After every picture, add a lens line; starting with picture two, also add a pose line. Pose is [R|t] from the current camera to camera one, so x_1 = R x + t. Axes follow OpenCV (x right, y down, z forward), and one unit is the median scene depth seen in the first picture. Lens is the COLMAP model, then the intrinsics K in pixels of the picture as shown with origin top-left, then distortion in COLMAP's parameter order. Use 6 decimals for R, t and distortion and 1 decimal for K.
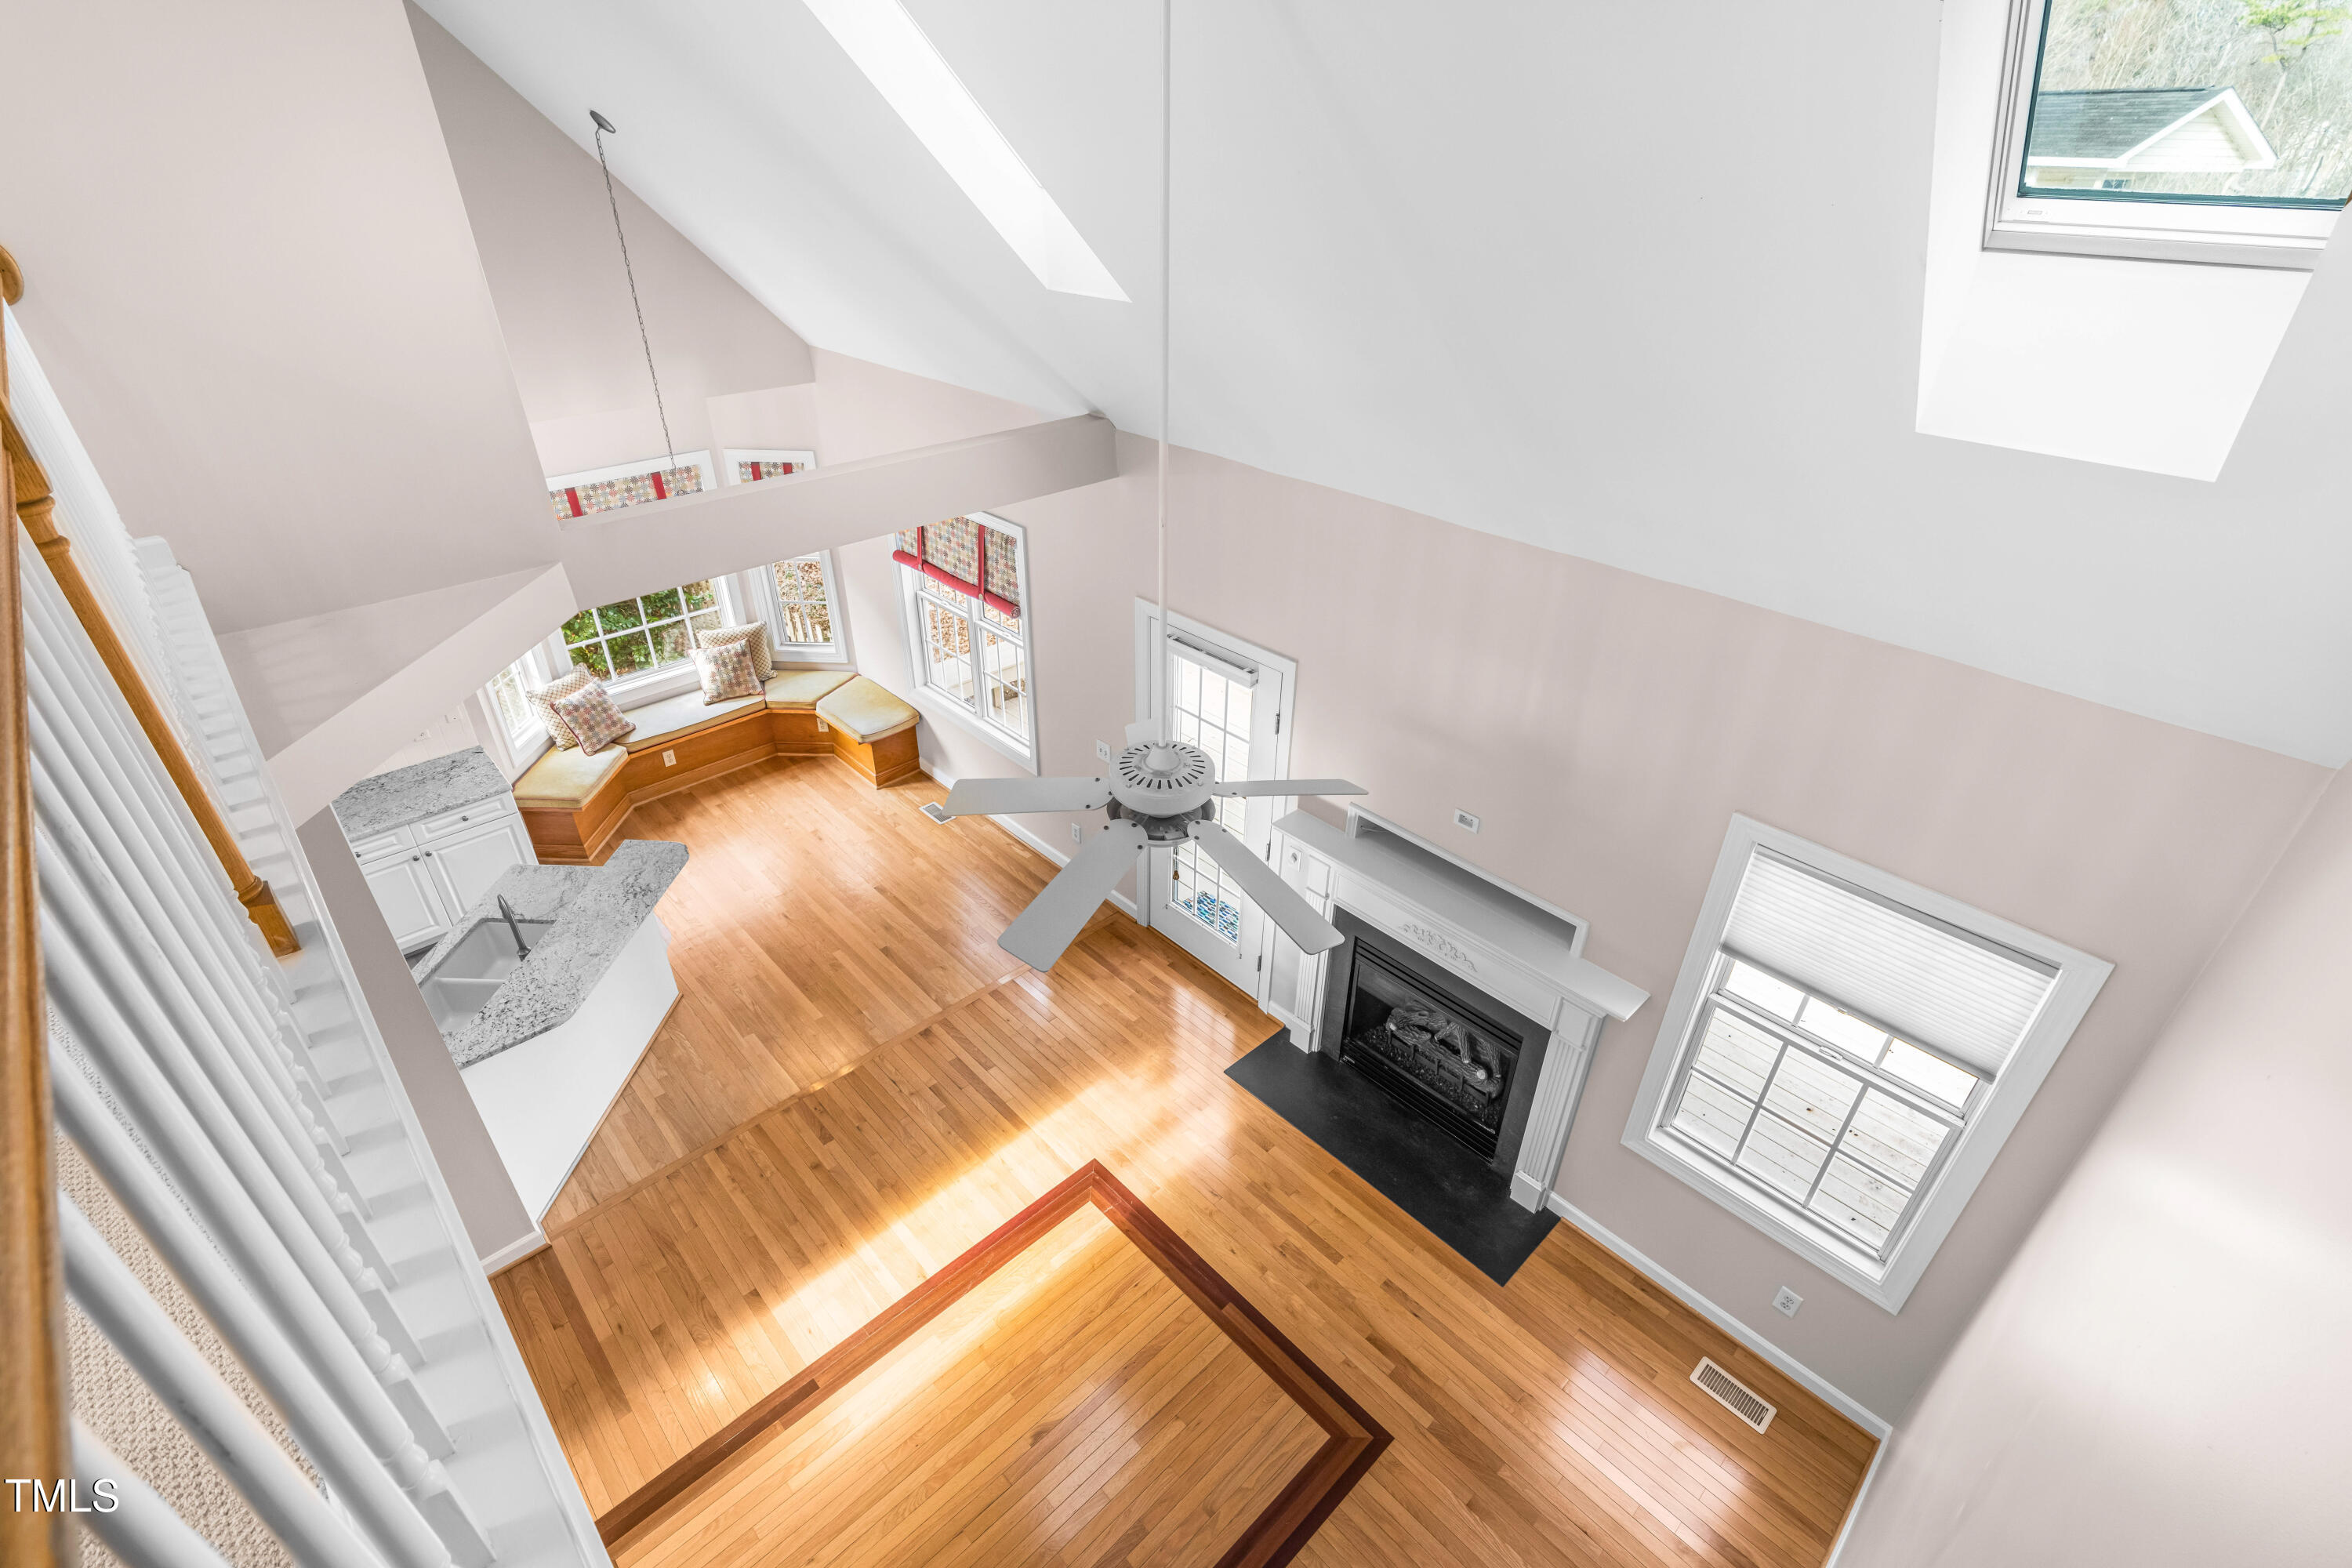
lens RADIAL K [[1068.1, 0, 1182.0], [0, 1068.1, 783.2], [0, 0, 1]] dist [-0.009755, 0.003586]
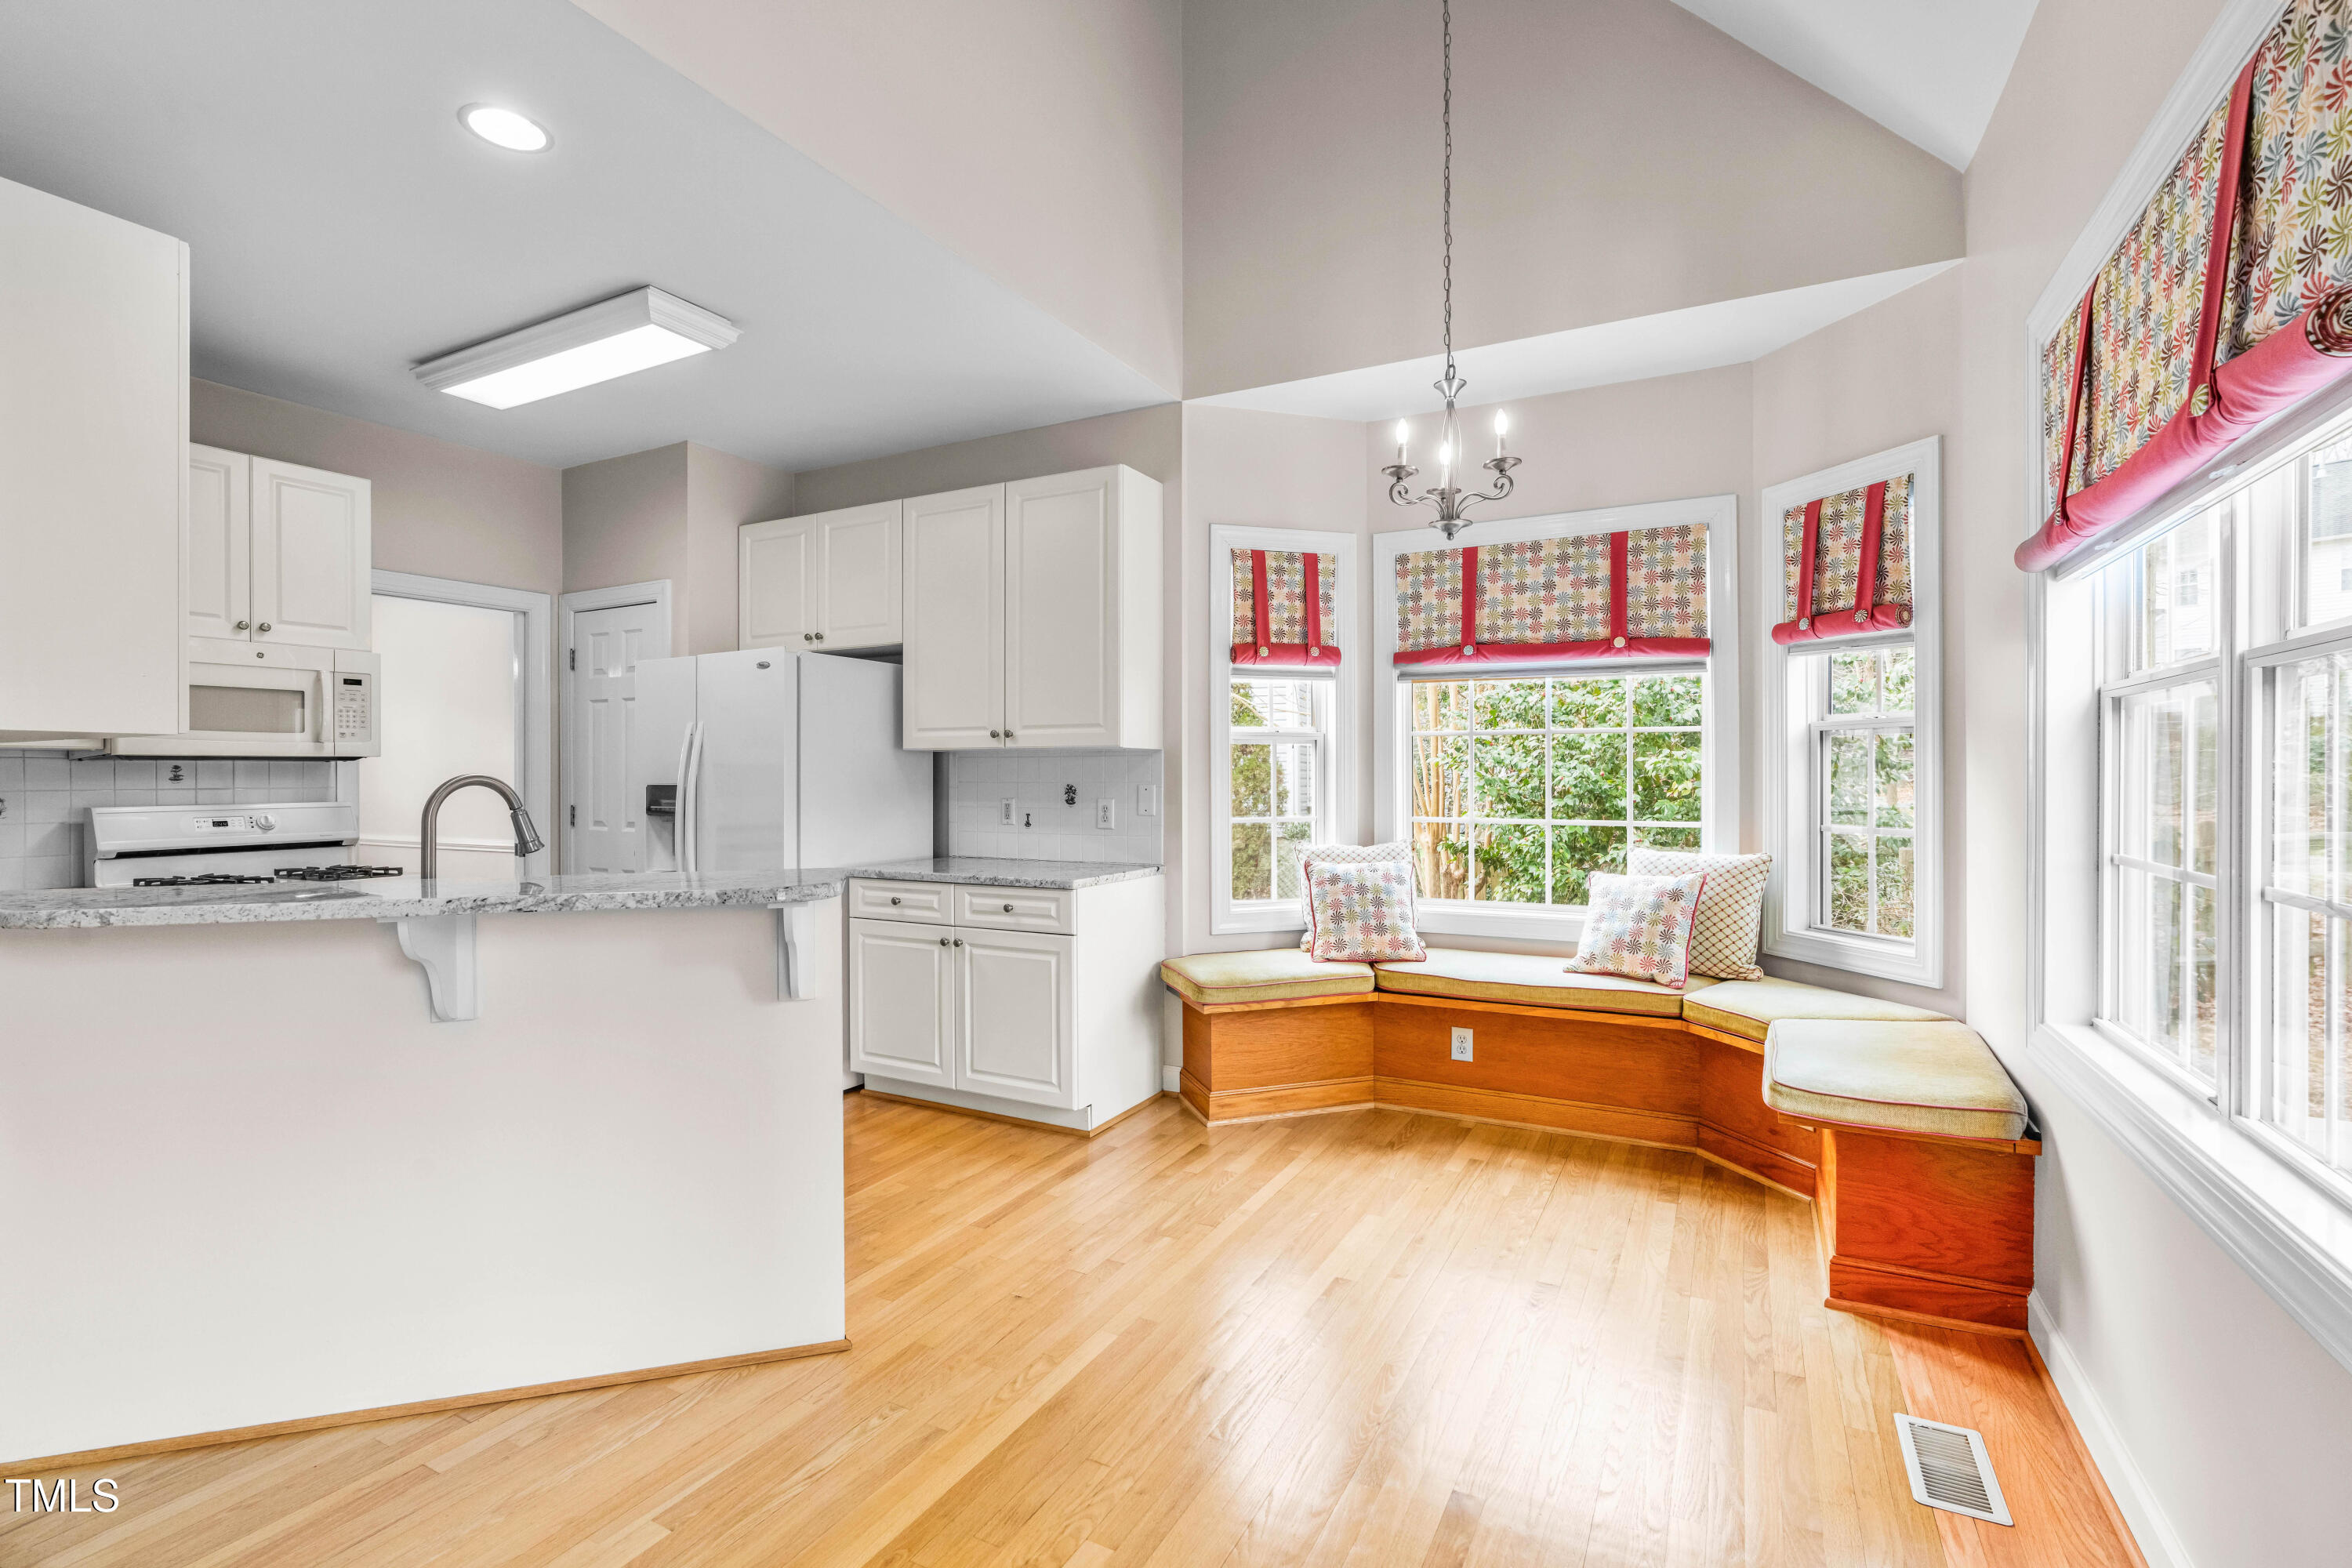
lens RADIAL K [[1068.1, 0, 1185.1], [0, 1068.1, 775.5], [0, 0, 1]] dist [-0.009755, 0.003586]
pose [[0.328933, -0.014809, -0.944237, -0.049533], [-0.490900, 0.851485, -0.184364, 0.026293], [0.806735, 0.524169, 0.272812, 0.722618]]
